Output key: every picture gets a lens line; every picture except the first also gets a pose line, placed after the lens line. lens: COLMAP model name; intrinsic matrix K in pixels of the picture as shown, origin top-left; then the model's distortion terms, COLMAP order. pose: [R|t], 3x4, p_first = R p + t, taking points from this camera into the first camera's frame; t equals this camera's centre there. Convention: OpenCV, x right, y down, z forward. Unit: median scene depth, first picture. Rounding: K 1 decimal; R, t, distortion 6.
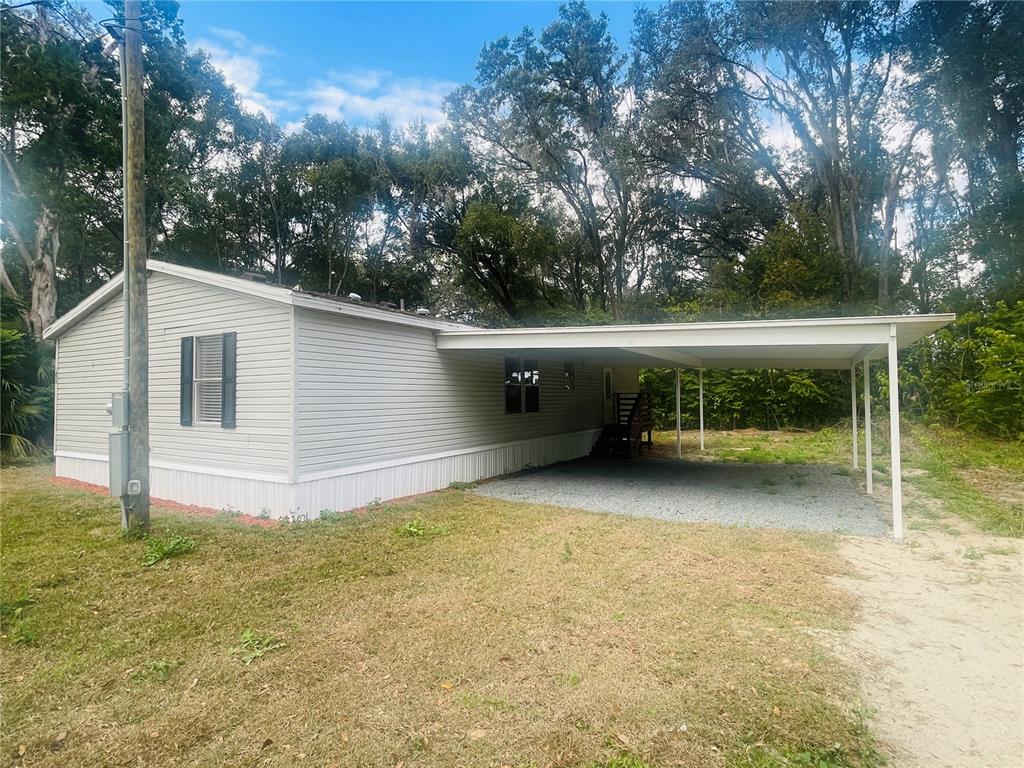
lens RADIAL K [[518.1, 0, 514.9], [0, 518.1, 380.6], [0, 0, 1]] dist [-0.006559, 0.003123]
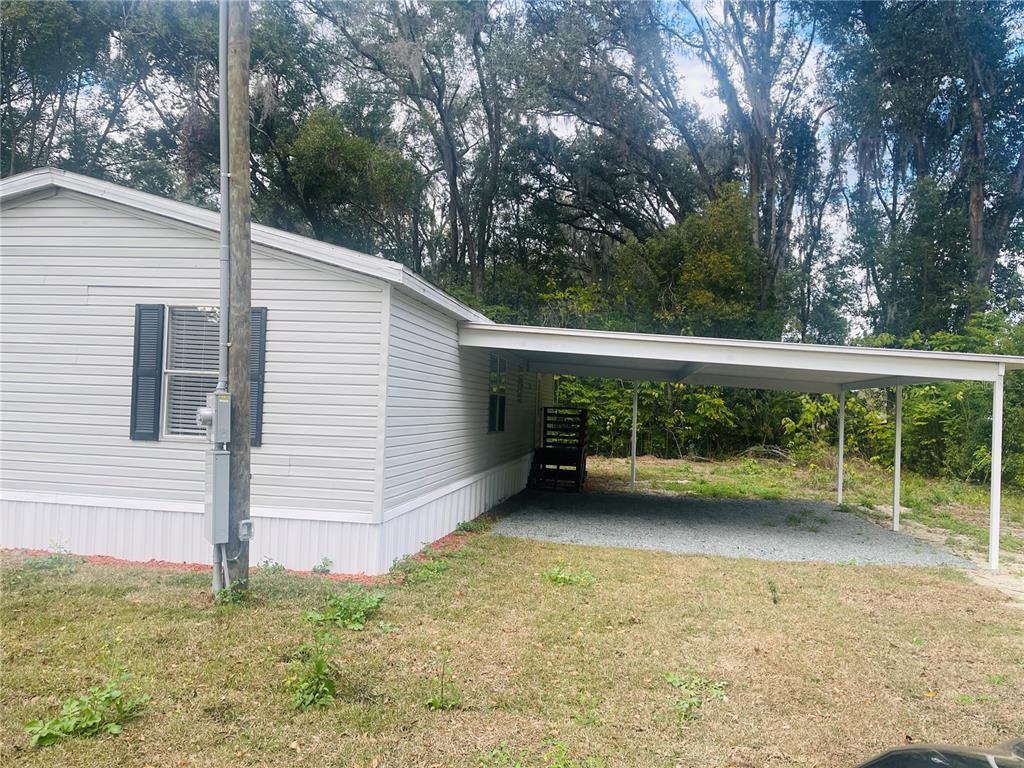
lens RADIAL K [[762.3, 0, 510.4], [0, 762.3, 389.9], [0, 0, 1]] dist [0.037874, -0.008222]
pose [[0.933728, 0.051585, 0.354248, -0.253042], [-0.056565, 0.998392, 0.003710, -0.002643], [-0.353487, -0.023502, 0.935144, -0.033455]]
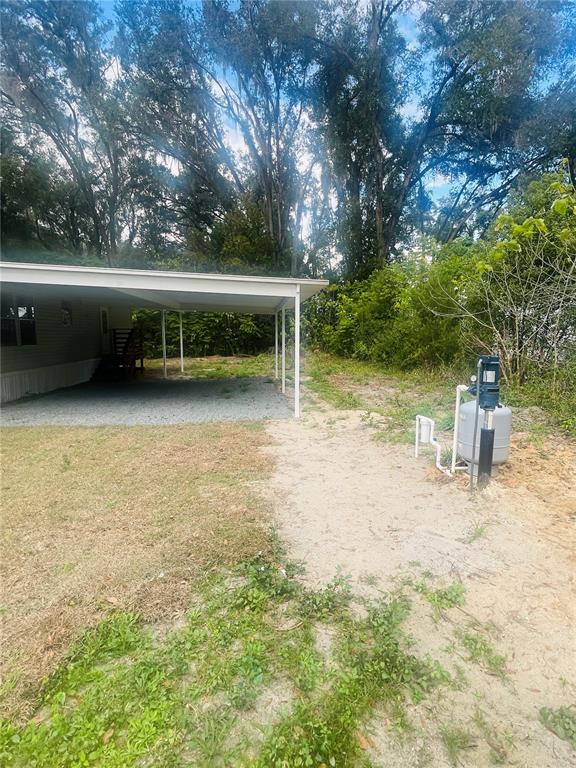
lens RADIAL K [[388.5, 0, 287.8], [0, 388.5, 382.9], [0, 0, 1]] dist [-0.006559, 0.003123]
pose [[0.820680, -0.065482, 0.567623, 0.007690], [-0.024445, 0.988478, 0.149376, 0.003540], [-0.570864, -0.136466, 0.809624, 0.009653]]
